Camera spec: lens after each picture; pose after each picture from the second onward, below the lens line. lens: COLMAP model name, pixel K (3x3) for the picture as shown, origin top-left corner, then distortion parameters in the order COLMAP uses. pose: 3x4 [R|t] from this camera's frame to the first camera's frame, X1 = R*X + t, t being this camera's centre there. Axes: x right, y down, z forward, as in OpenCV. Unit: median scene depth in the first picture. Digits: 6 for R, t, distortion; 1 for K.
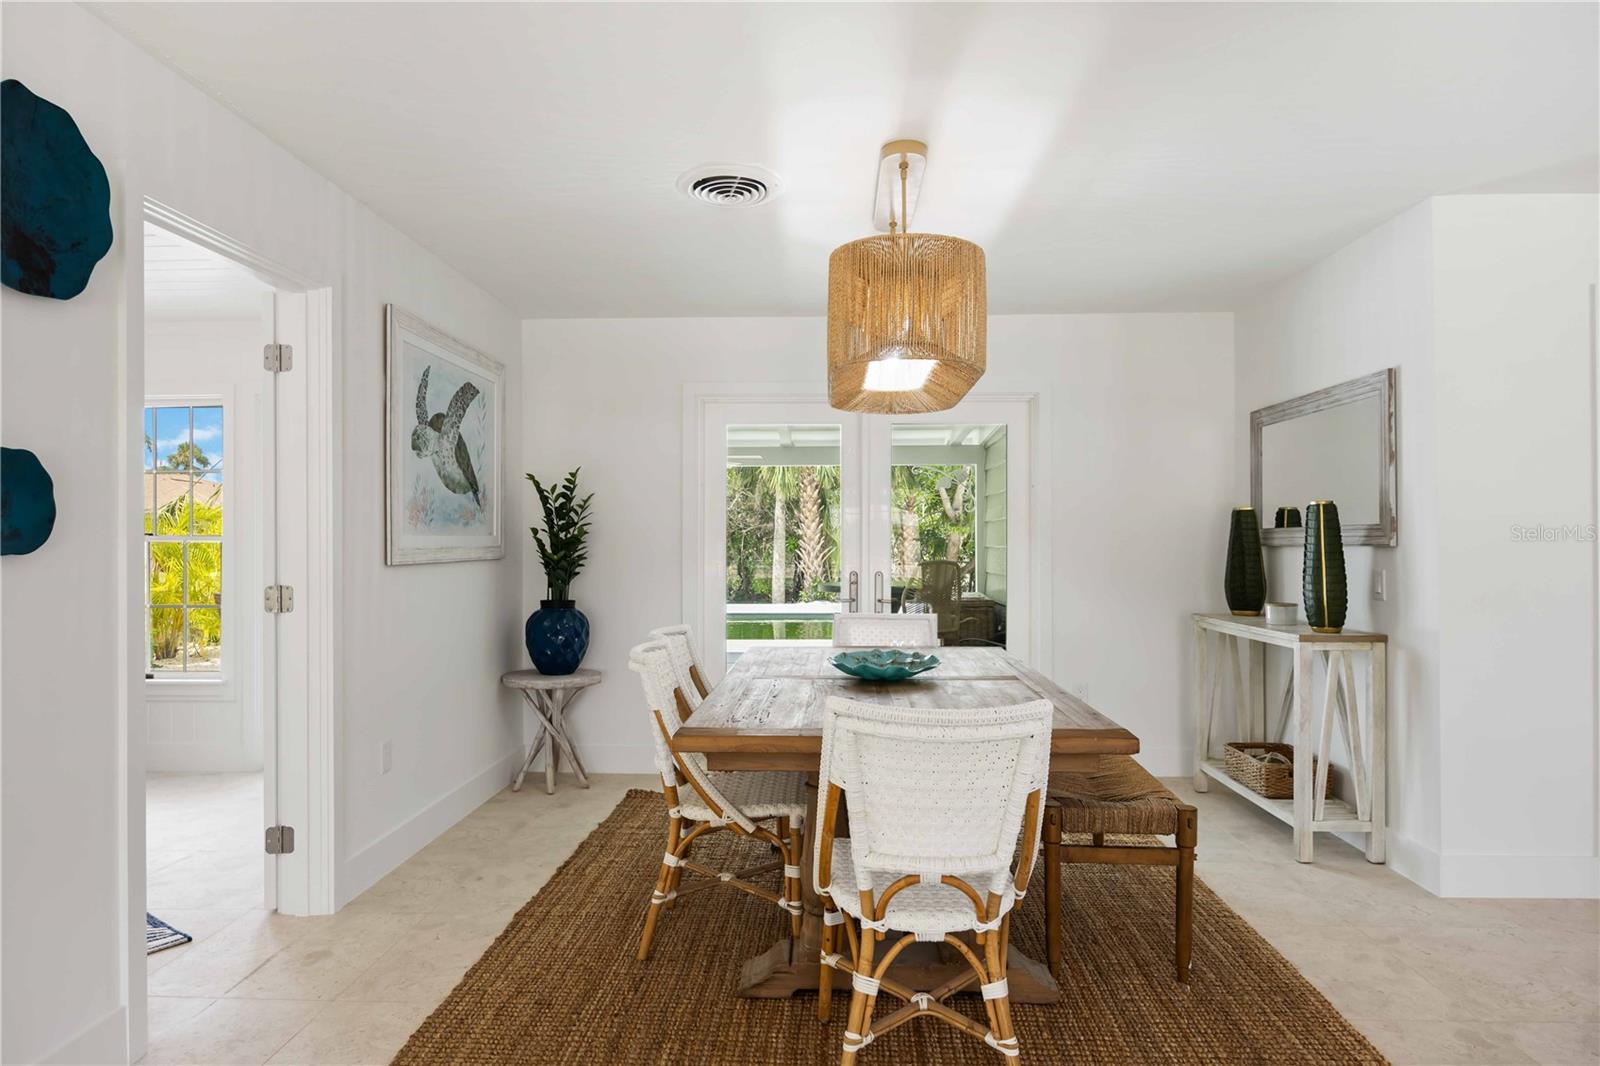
lens RADIAL K [[934.3, 0, 796.8], [0, 934.3, 534.9], [0, 0, 1]] dist [-0.001883, -0.000249]
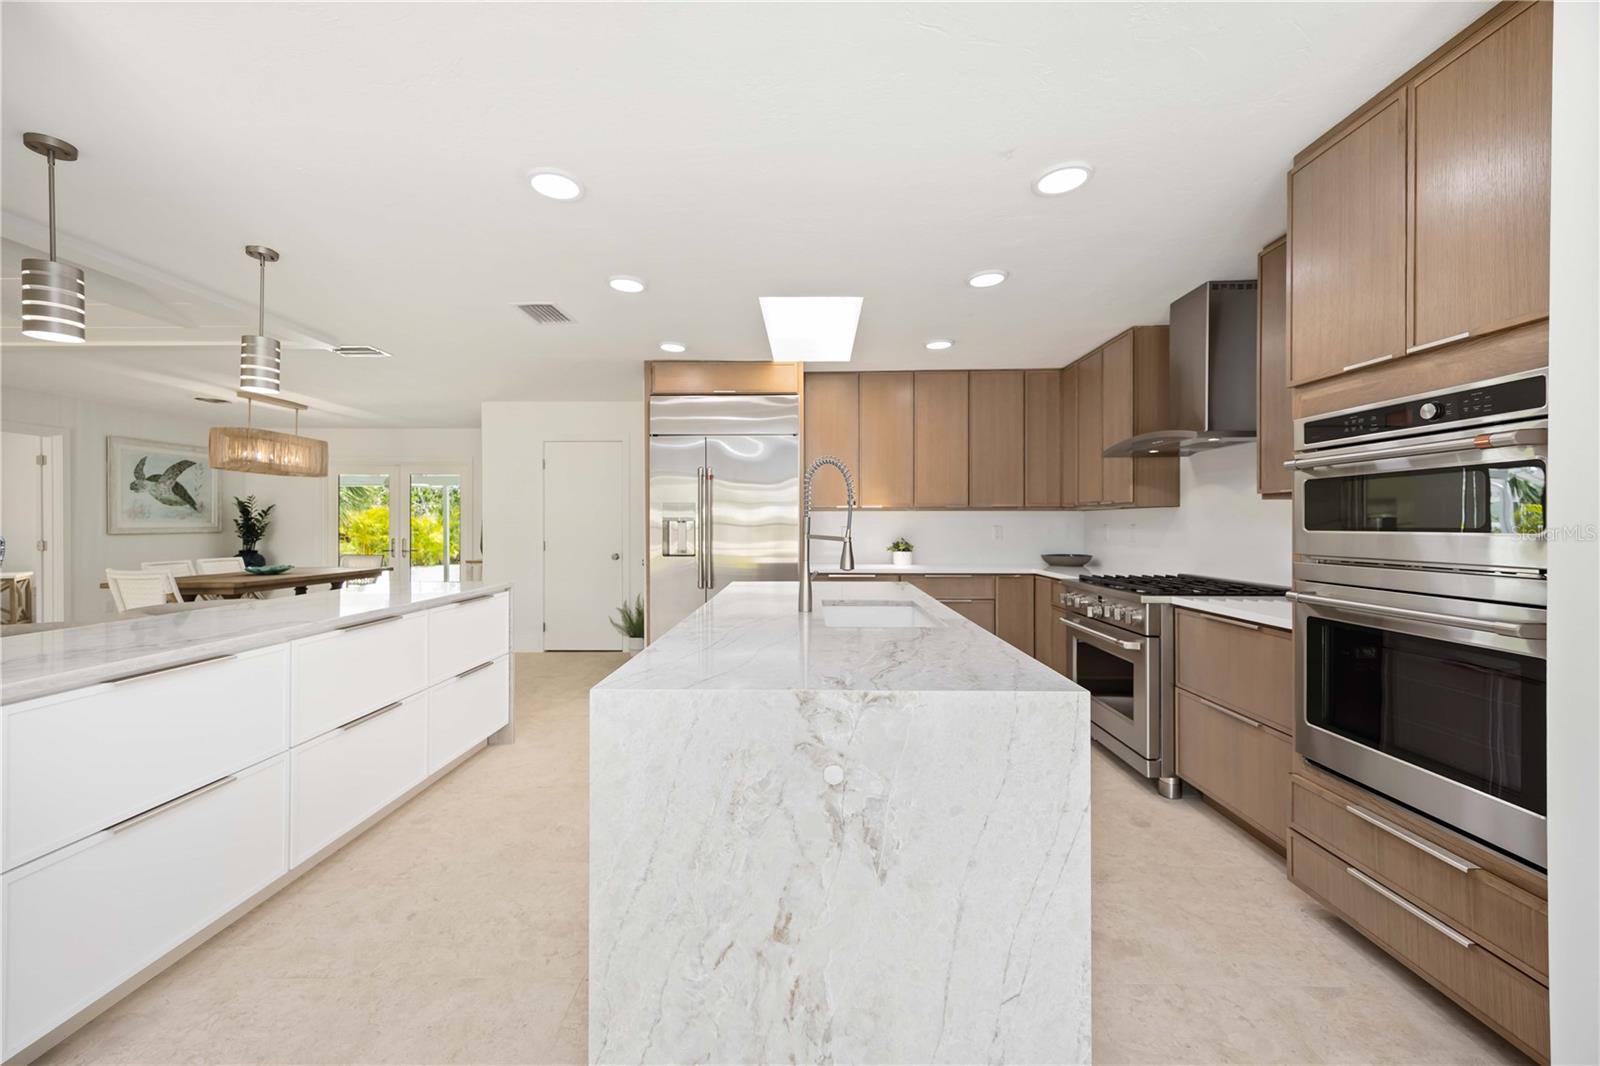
lens RADIAL K [[648.9, 0, 795.5], [0, 648.9, 526.3], [0, 0, 1]] dist [0.011472, 0.000304]
pose [[0.999586, -0.000038, 0.028775, 1.296147], [-0.000193, 0.999968, 0.008027, -0.004861], [-0.028774, -0.008029, 0.999554, -0.823804]]
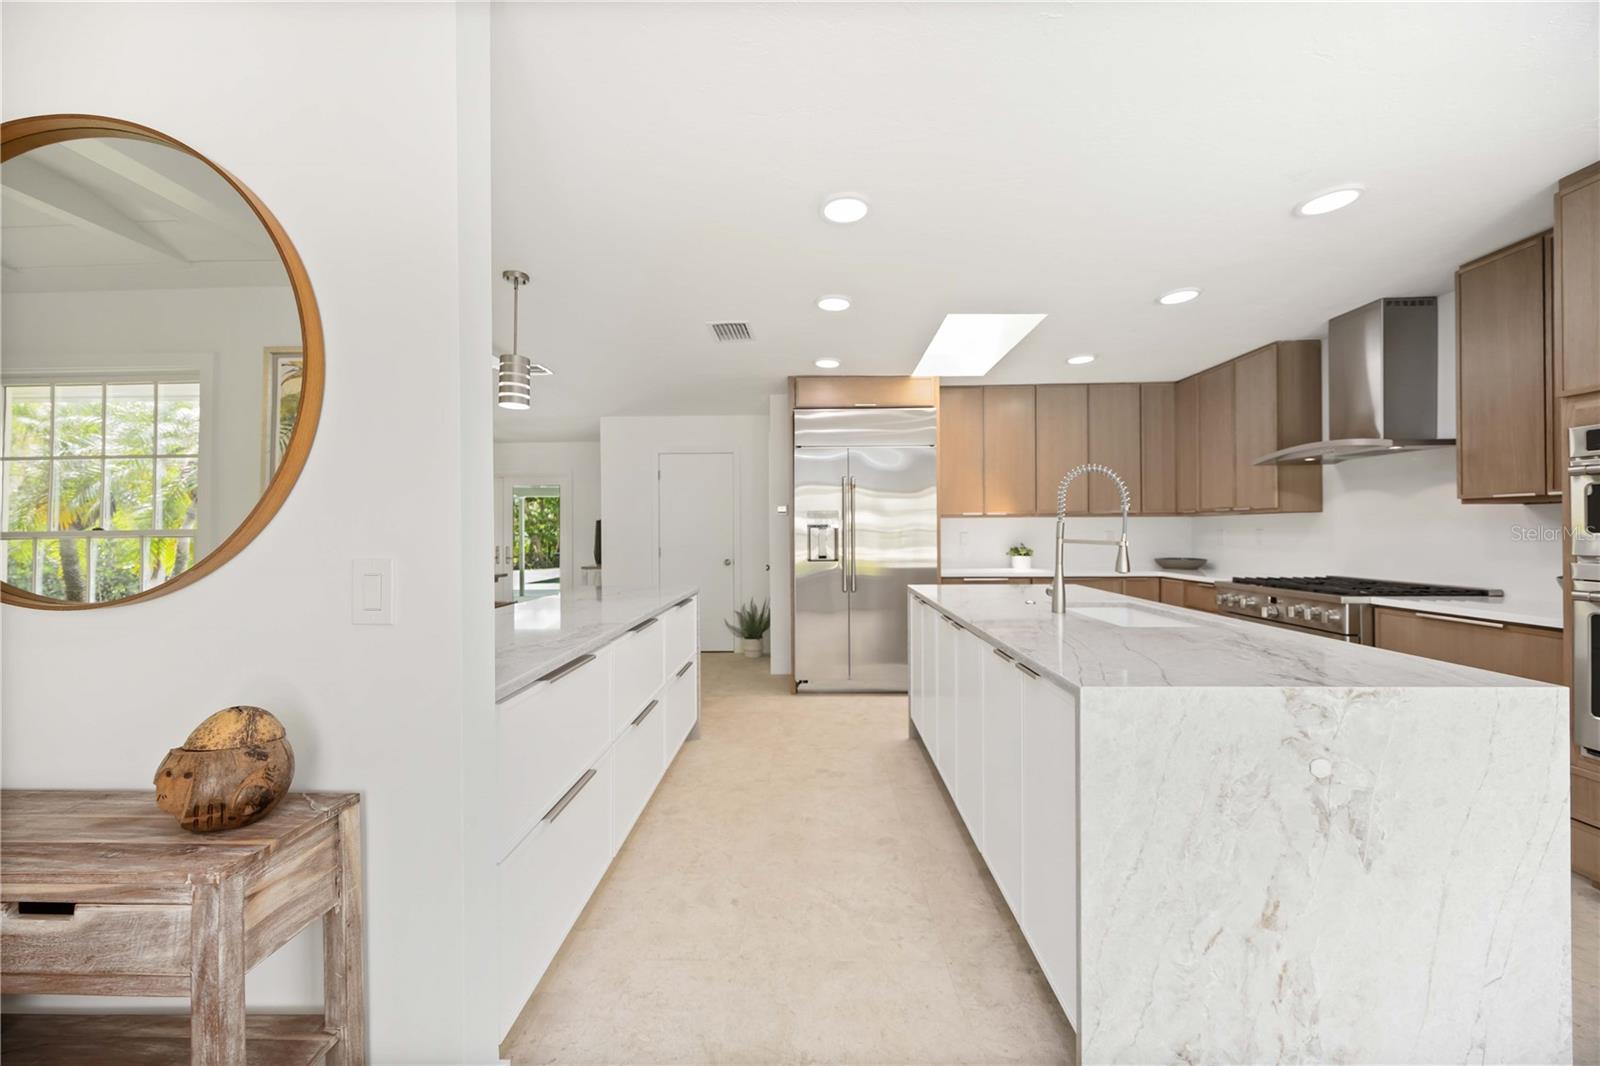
lens RADIAL K [[613.6, 0, 798.2], [0, 613.6, 531.0], [0, 0, 1]] dist [-0.001246, 0.000236]
pose [[0.999692, -0.004254, 0.024449, 1.041641], [0.004166, 0.999985, 0.003667, -0.003584], [-0.024464, -0.003564, 0.999694, -0.811600]]
